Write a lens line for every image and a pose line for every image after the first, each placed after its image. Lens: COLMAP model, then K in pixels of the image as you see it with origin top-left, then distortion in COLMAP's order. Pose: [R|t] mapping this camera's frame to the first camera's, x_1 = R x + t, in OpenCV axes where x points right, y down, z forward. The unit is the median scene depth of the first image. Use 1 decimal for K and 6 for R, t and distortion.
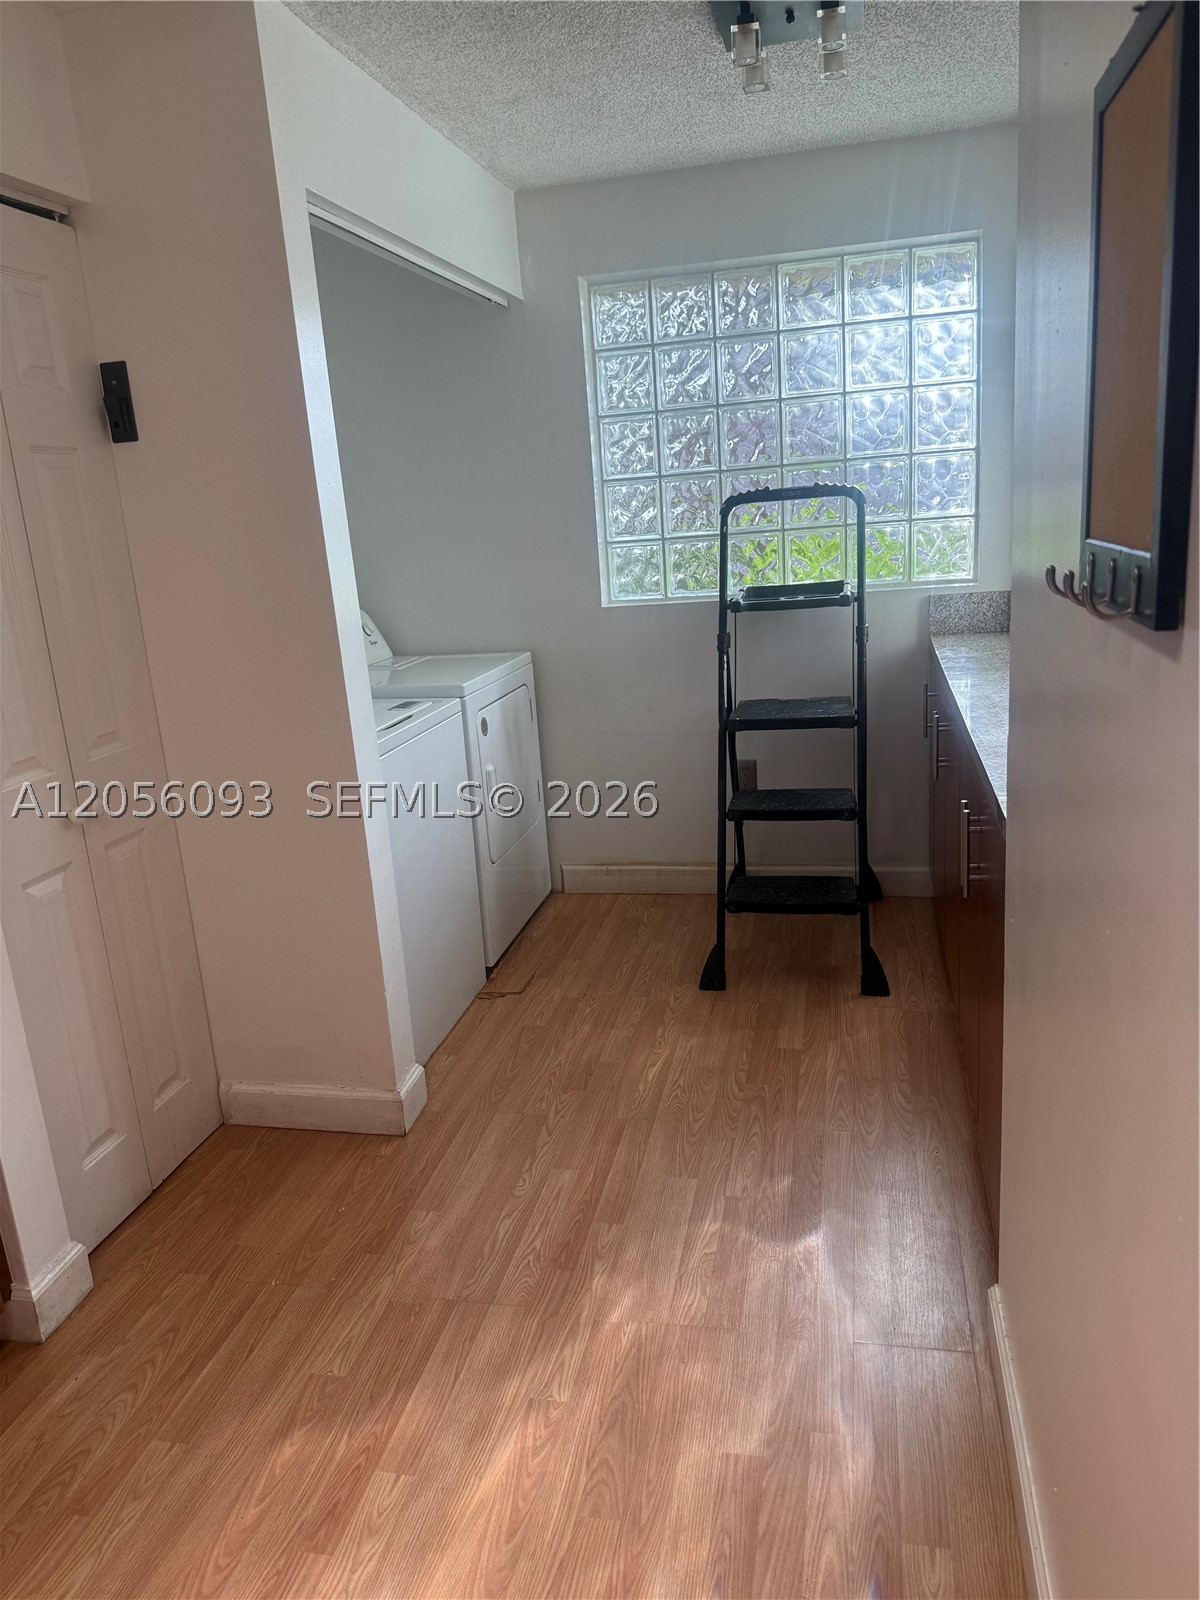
lens RADIAL K [[1133.3, 0, 601.7], [0, 1133.3, 800.3], [0, 0, 1]] dist [0.004405, -0.011006]
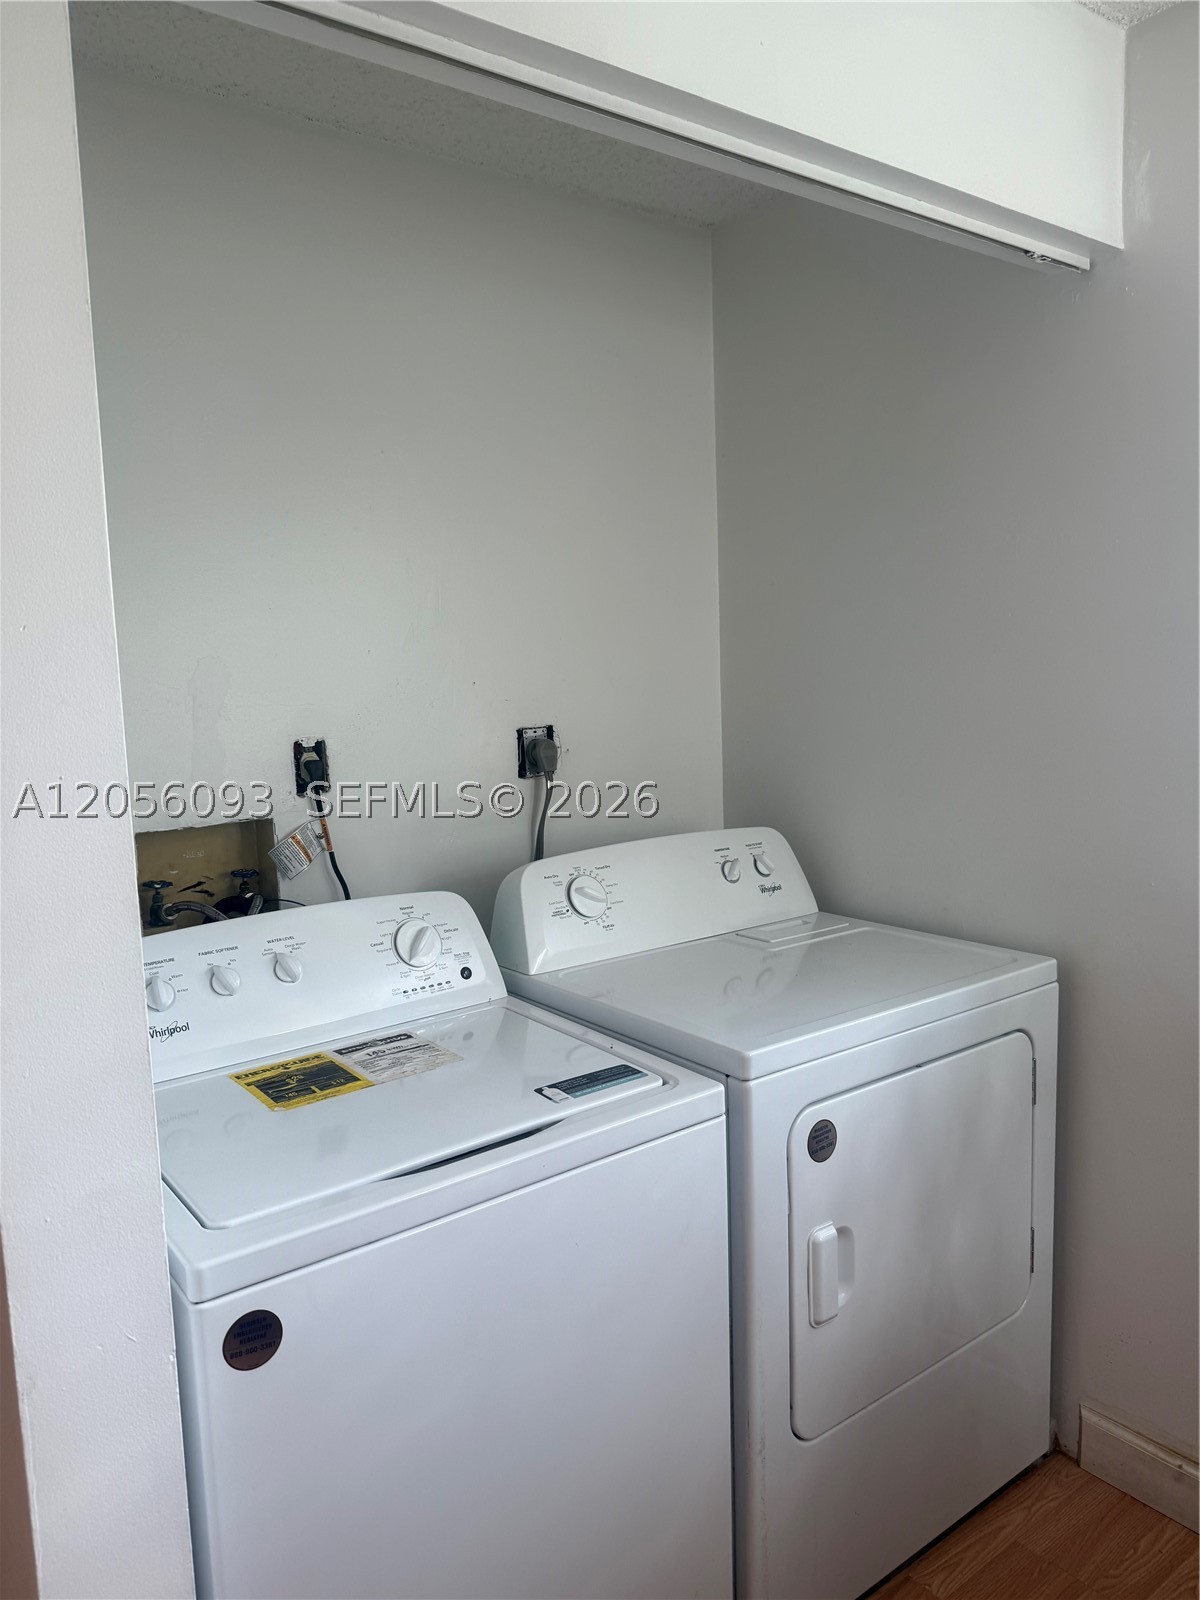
lens RADIAL K [[1133.3, 0, 597.2], [0, 1133.3, 798.1], [0, 0, 1]] dist [0.004405, -0.011006]
pose [[0.756859, 0.111038, -0.644077, 0.097205], [-0.180603, 0.982623, -0.042826, -0.150255], [0.628130, 0.148735, 0.763761, 0.524569]]
